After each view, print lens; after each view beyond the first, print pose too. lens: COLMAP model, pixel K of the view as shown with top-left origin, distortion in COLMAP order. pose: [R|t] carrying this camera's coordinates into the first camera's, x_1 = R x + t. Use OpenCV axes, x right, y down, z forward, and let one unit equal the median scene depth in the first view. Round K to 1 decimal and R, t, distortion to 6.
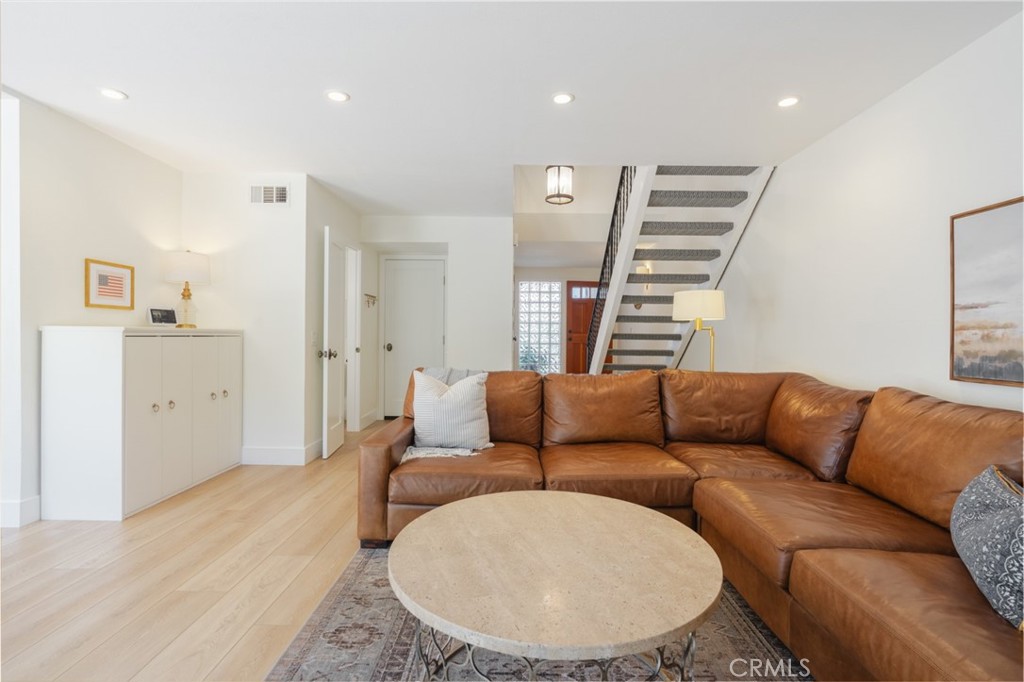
lens RADIAL K [[474.4, 0, 512.0], [0, 474.4, 341.0], [0, 0, 1]] dist [-0.003699, 0.000158]
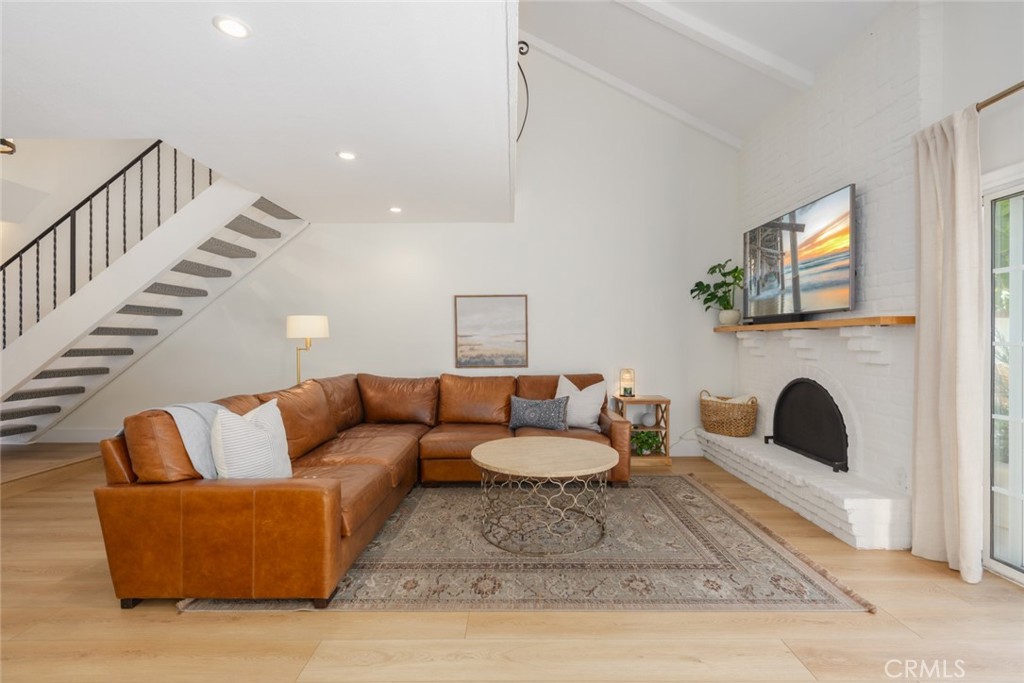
lens RADIAL K [[464.4, 0, 514.3], [0, 464.4, 341.0], [0, 0, 1]] dist [-0.003670, 0.000930]
pose [[-0.001935, -0.008190, 0.999965, -0.861854], [0.010440, 0.999912, 0.008210, -0.041291], [-0.999944, 0.010455, -0.001849, 0.481095]]
